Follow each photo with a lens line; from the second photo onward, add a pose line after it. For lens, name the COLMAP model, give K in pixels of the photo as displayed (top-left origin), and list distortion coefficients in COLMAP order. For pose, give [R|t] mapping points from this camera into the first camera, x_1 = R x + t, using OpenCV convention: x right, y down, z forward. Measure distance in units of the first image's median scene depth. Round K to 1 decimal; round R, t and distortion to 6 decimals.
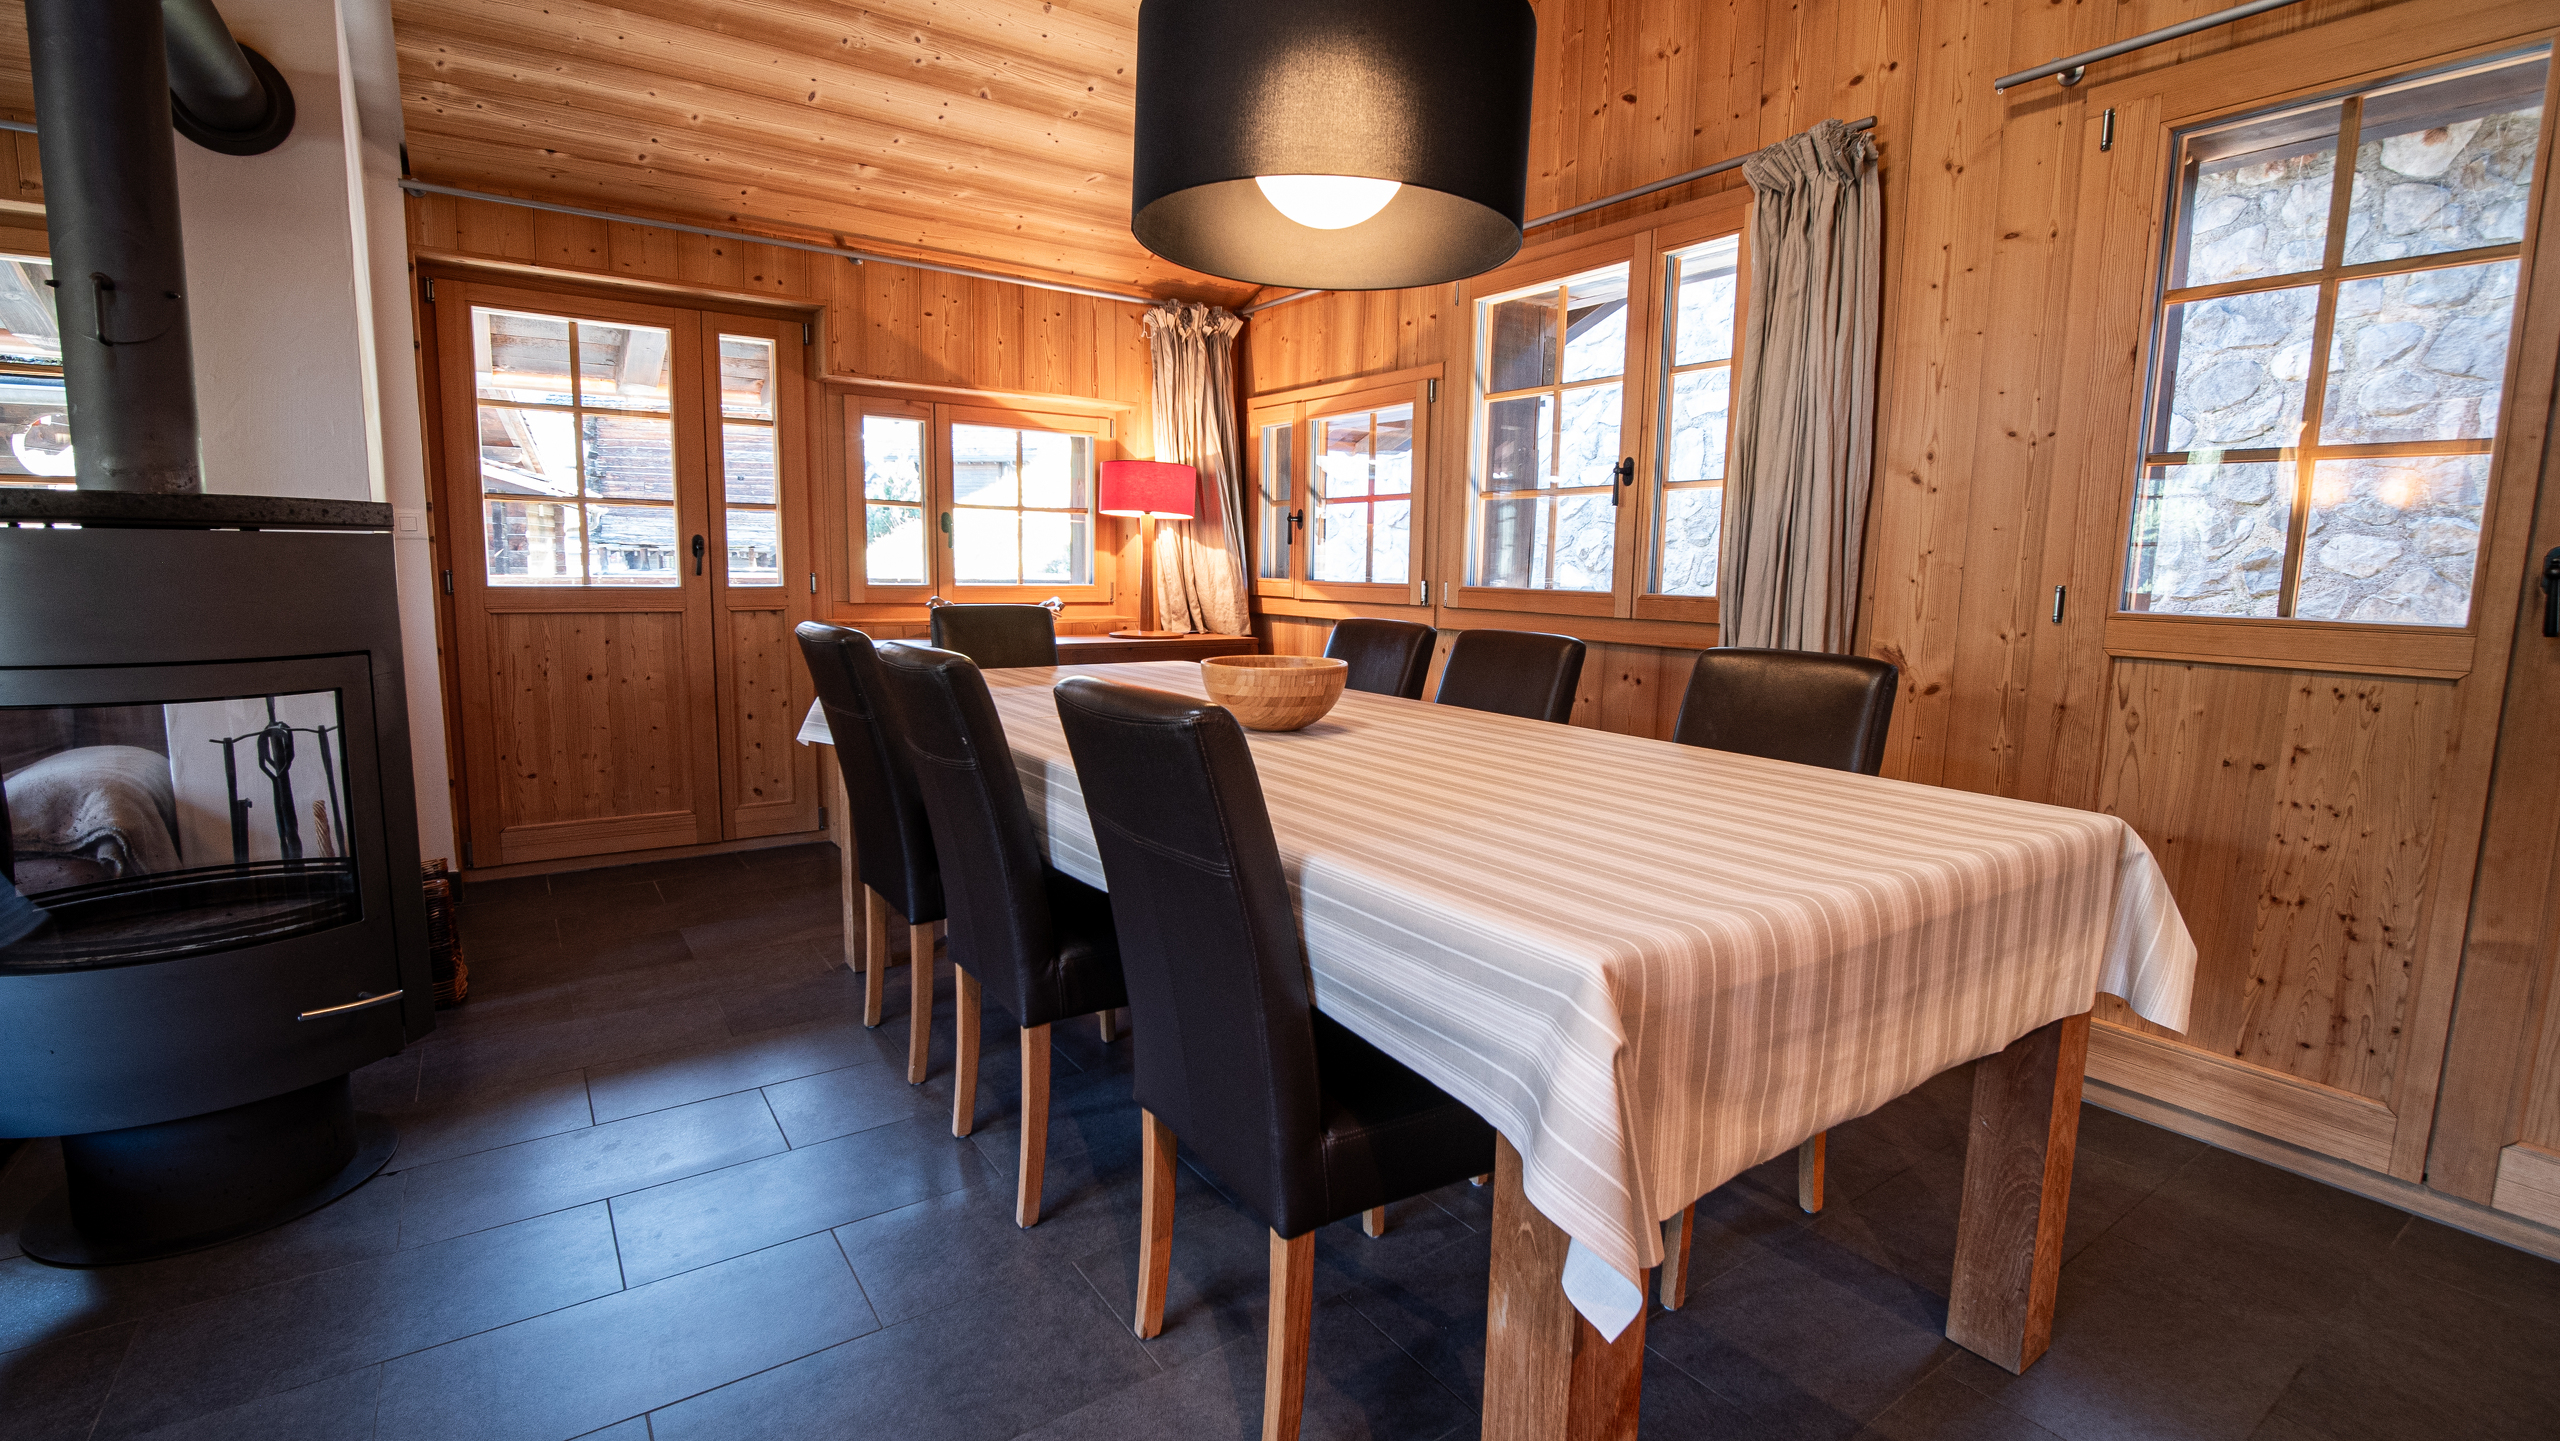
lens RADIAL K [[1140.7, 0, 1274.0], [0, 1140.7, 719.3], [0, 0, 1]] dist [-0.016592, 0.000628]
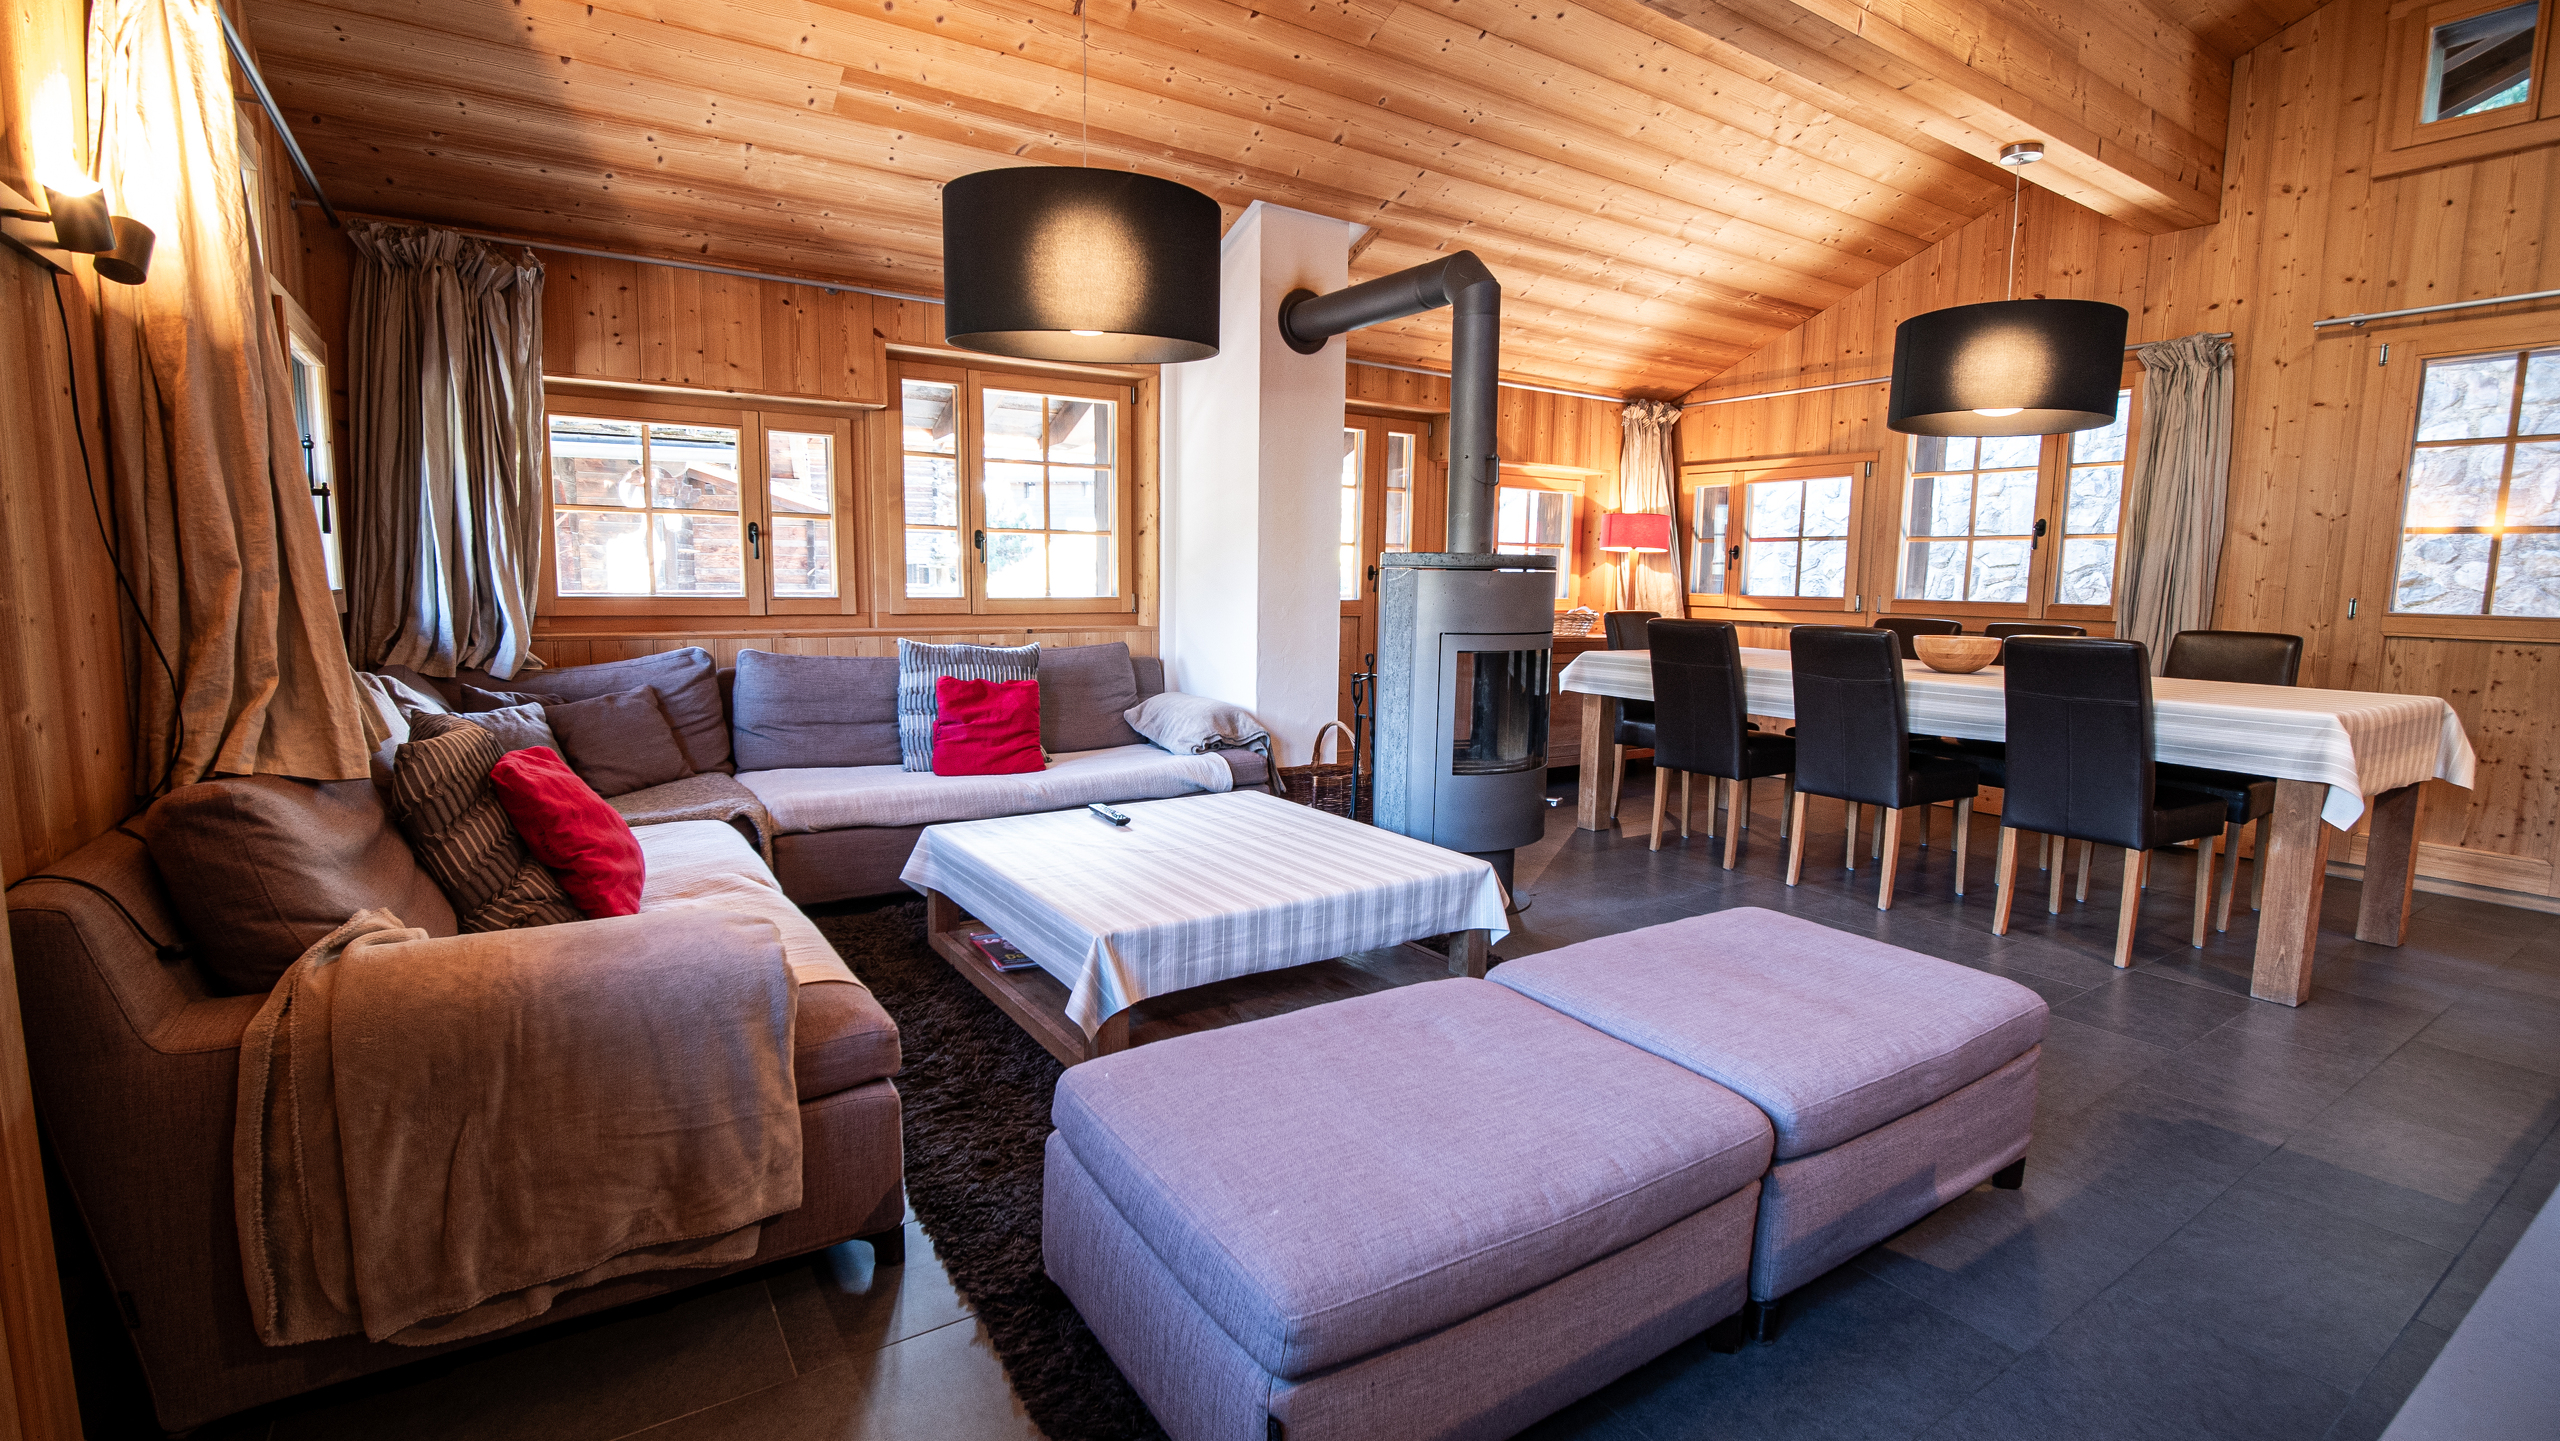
lens RADIAL K [[1140.7, 0, 1280.0], [0, 1140.7, 719.7], [0, 0, 1]] dist [-0.016592, 0.000628]
pose [[0.999709, 0.000998, -0.024090, -0.893275], [-0.001295, 0.999923, -0.012304, 0.092357], [0.024076, 0.012332, 0.999634, -0.767986]]
